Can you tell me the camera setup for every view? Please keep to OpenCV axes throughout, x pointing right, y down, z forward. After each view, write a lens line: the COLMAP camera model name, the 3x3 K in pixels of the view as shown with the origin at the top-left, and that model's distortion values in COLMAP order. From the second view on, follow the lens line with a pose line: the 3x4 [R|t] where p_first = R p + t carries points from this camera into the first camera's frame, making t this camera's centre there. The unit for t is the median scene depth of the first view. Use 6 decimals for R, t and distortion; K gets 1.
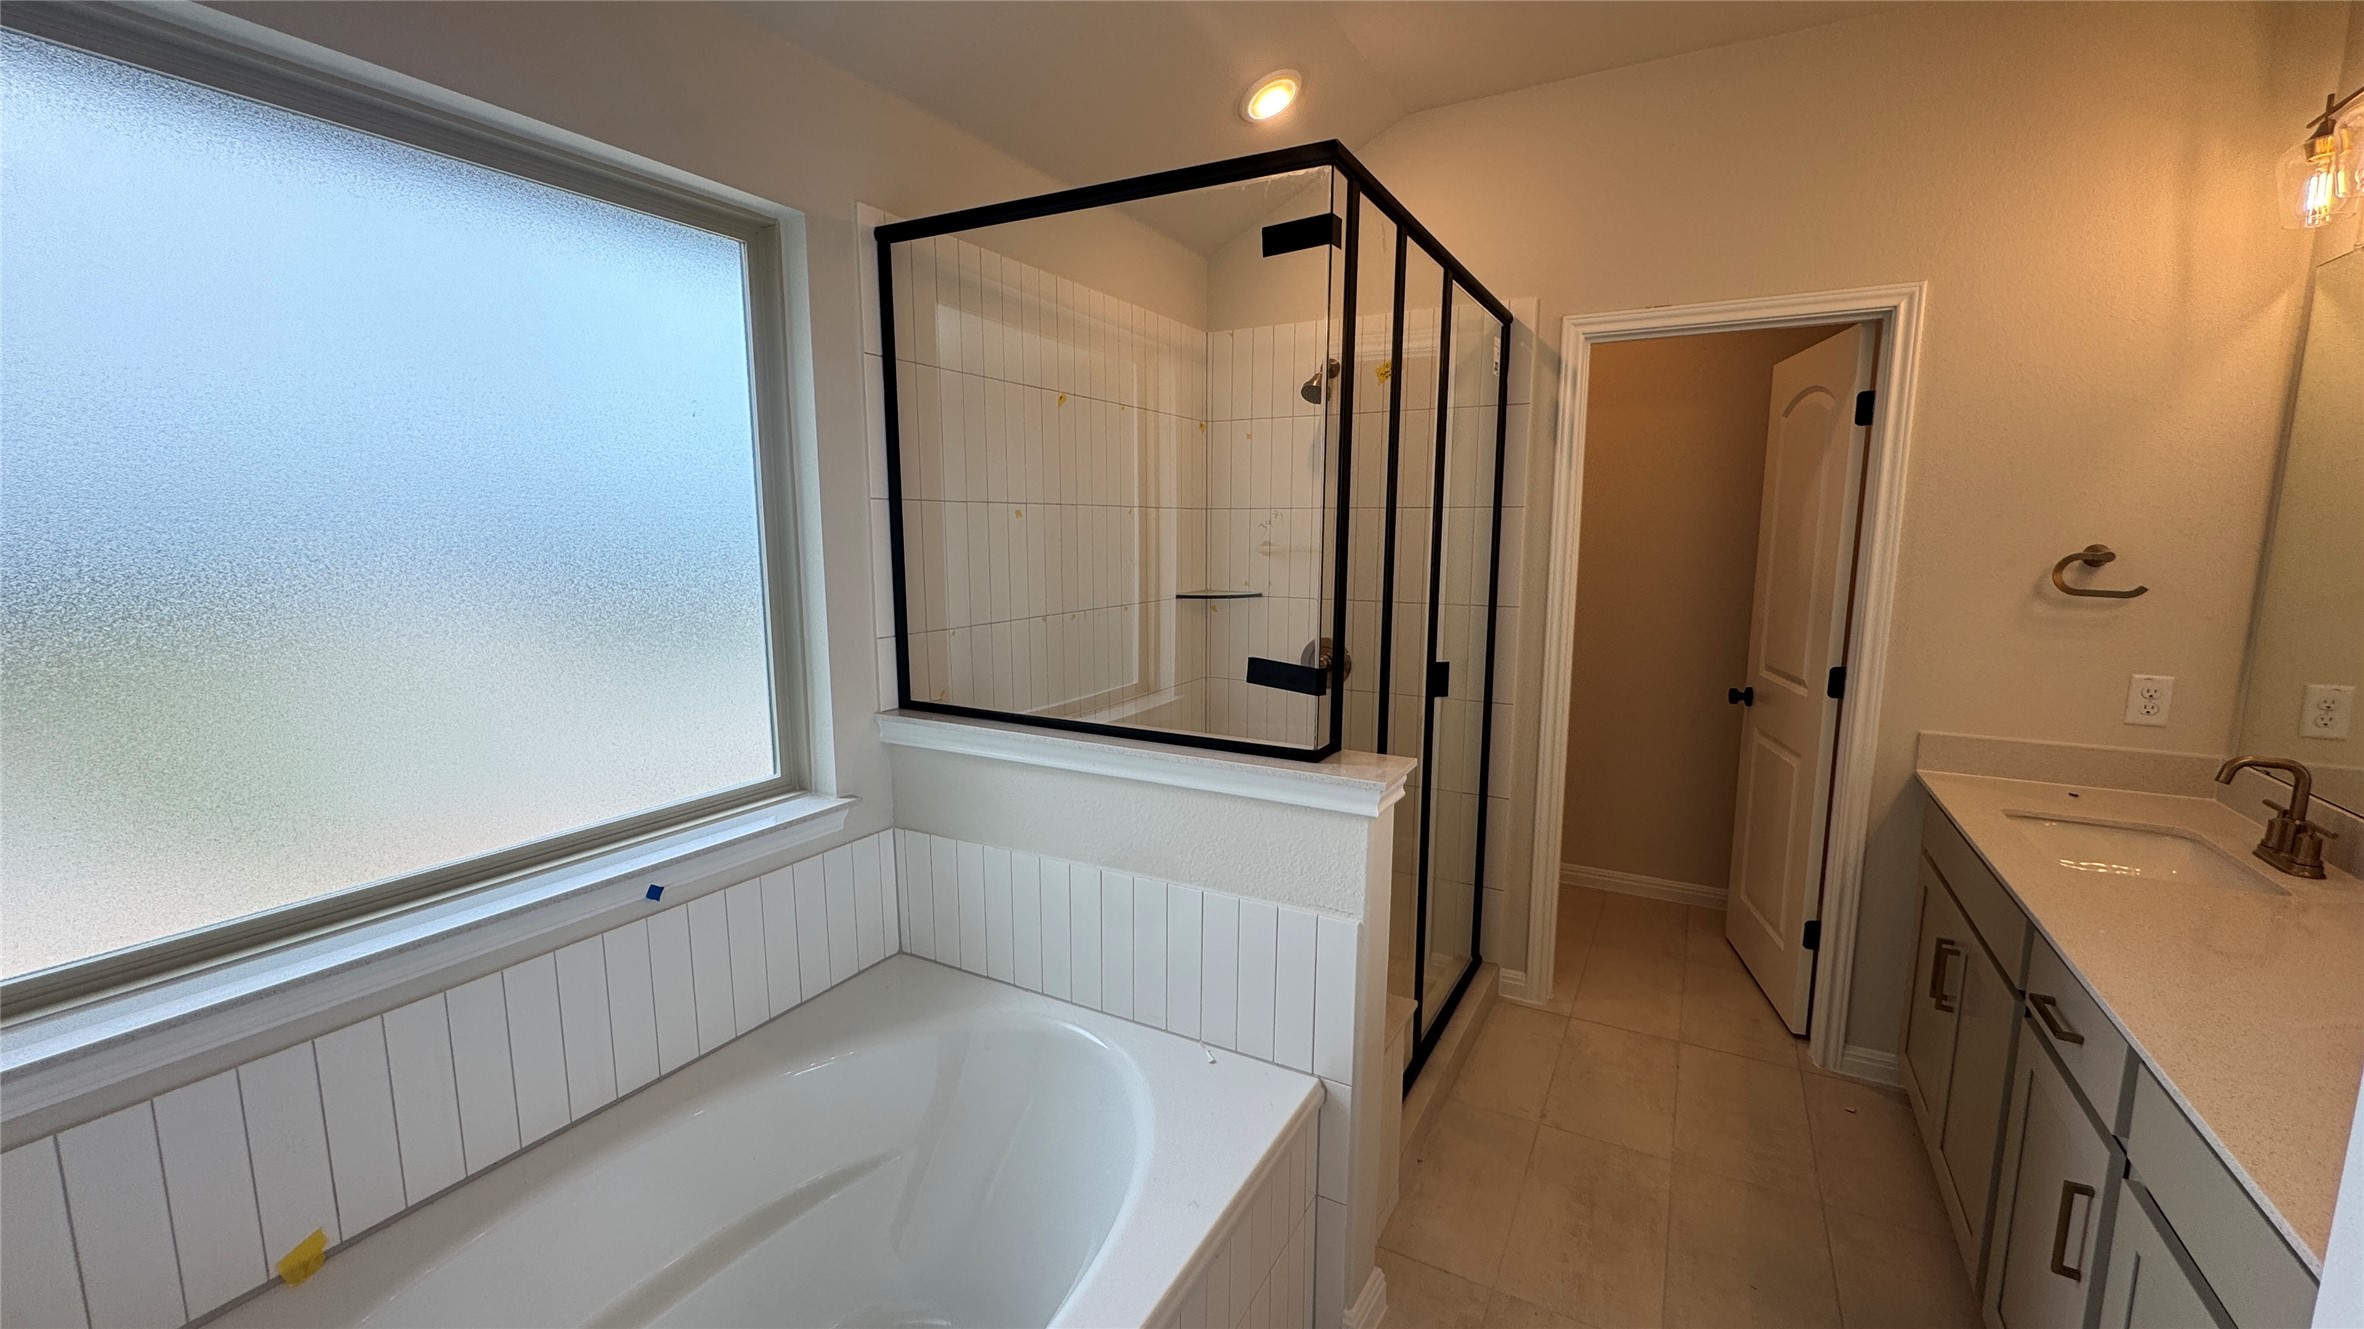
lens RADIAL K [[942.3, 0, 1183.3], [0, 942.3, 663.7], [0, 0, 1]] dist [-0.002644, 0.000372]
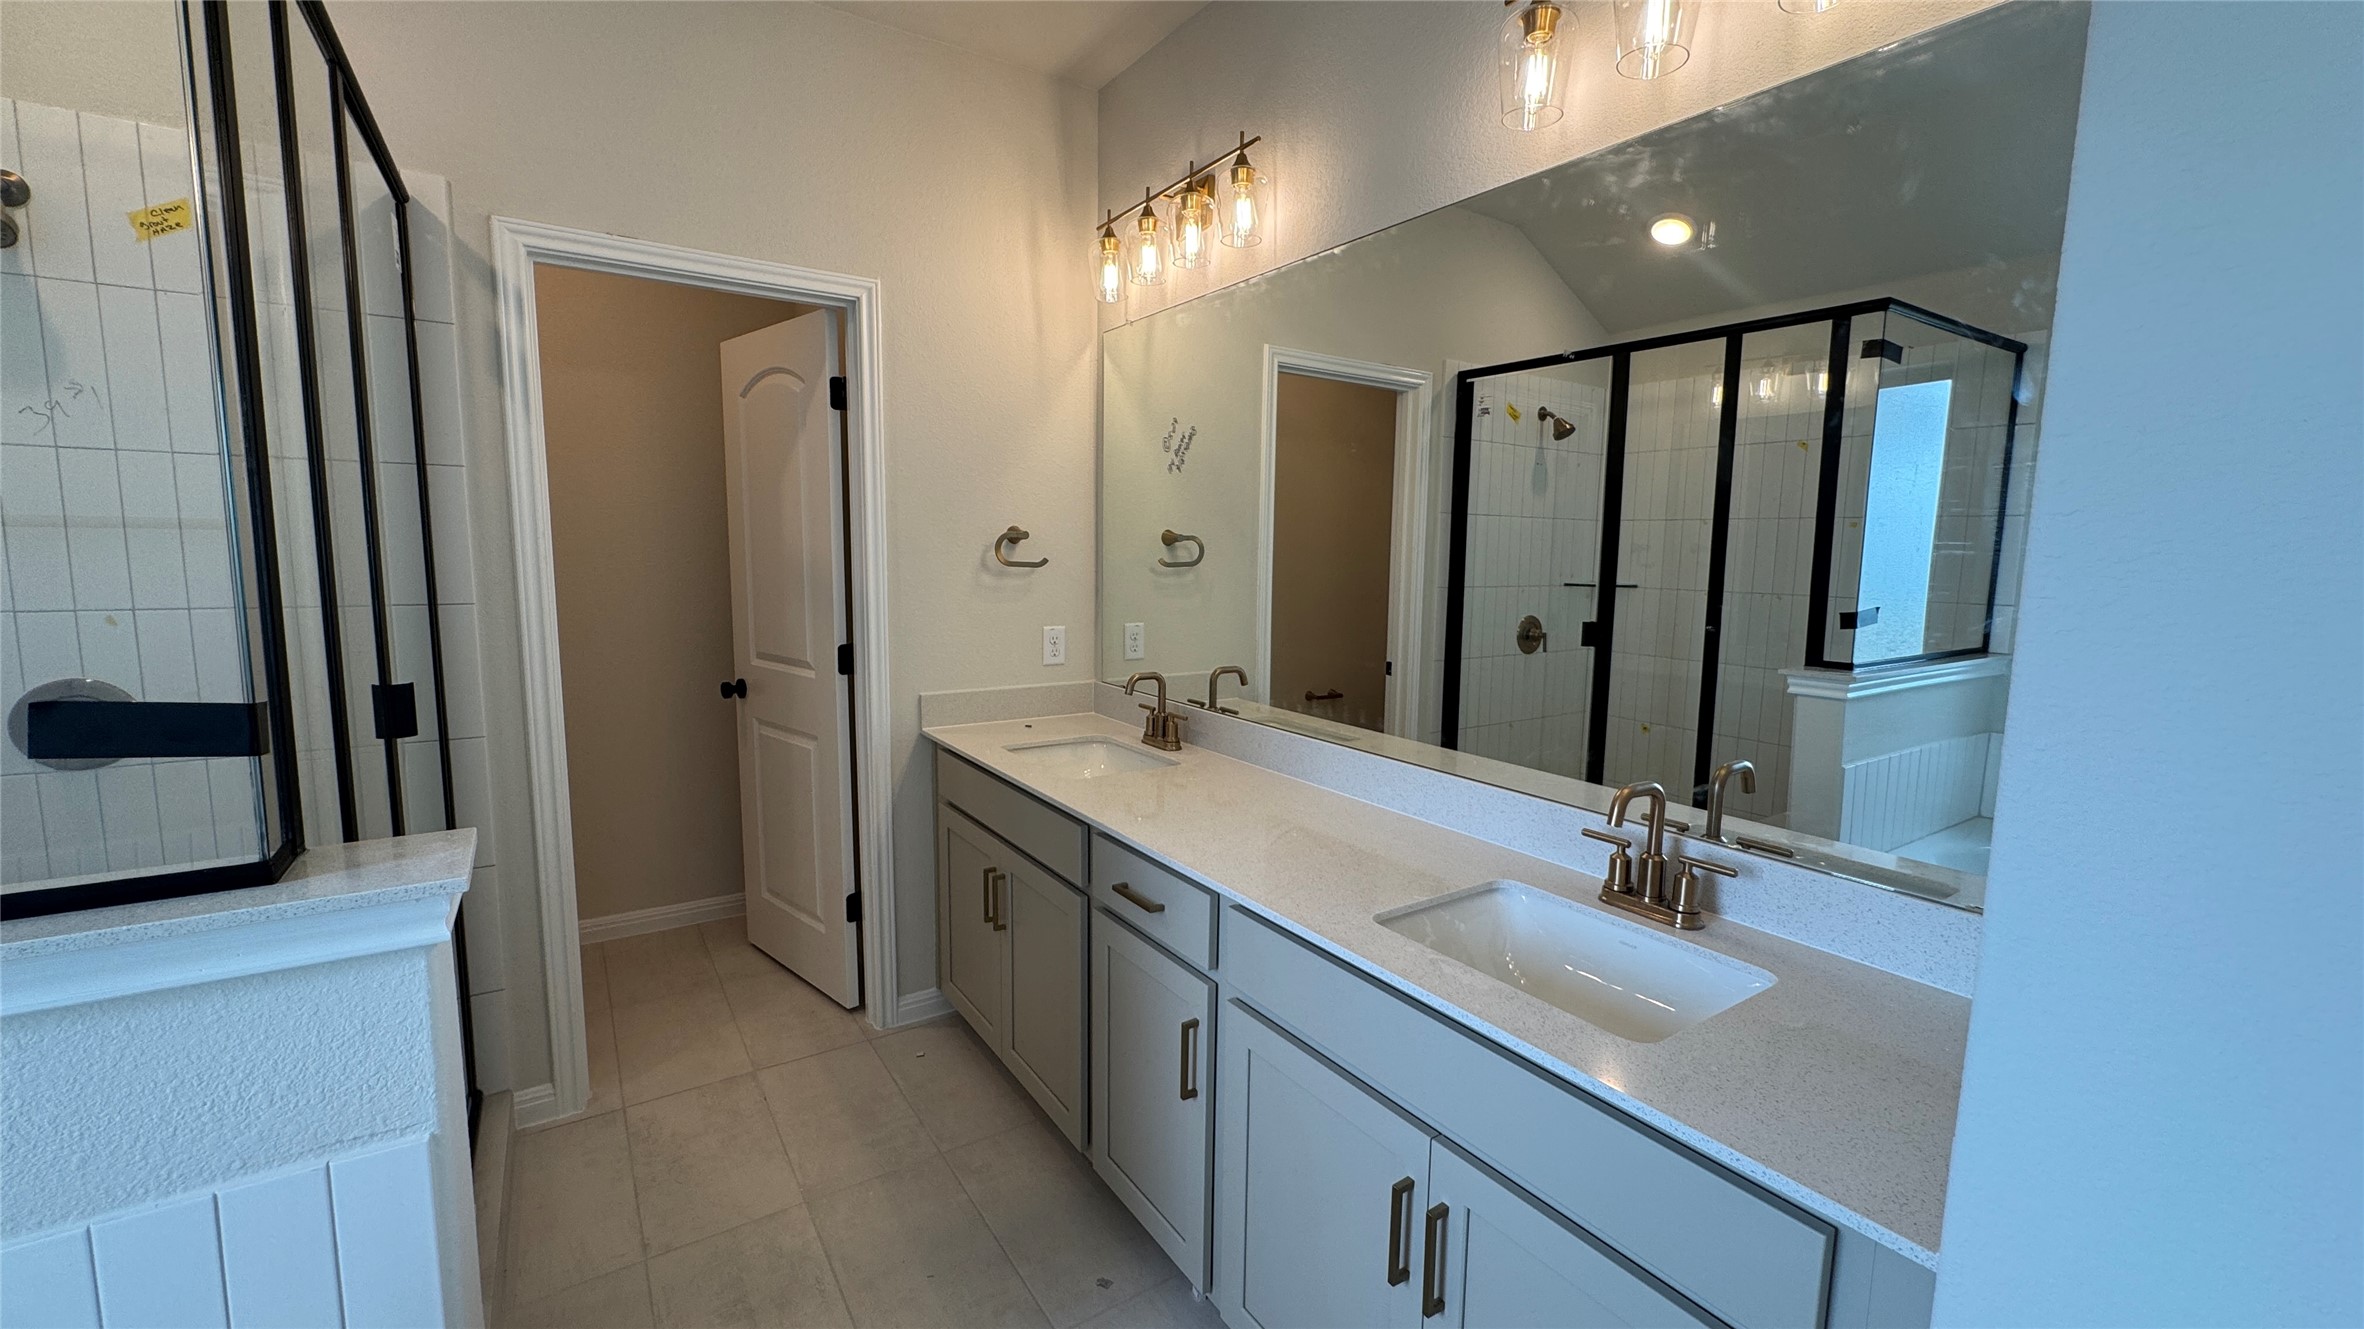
lens RADIAL K [[942.3, 0, 1183.3], [0, 942.3, 663.7], [0, 0, 1]] dist [-0.002644, 0.000372]
pose [[0.456263, -0.103382, 0.883819, -0.050905], [0.113950, 0.991839, 0.057192, 0.008520], [-0.882519, 0.074617, 0.464319, 0.208895]]
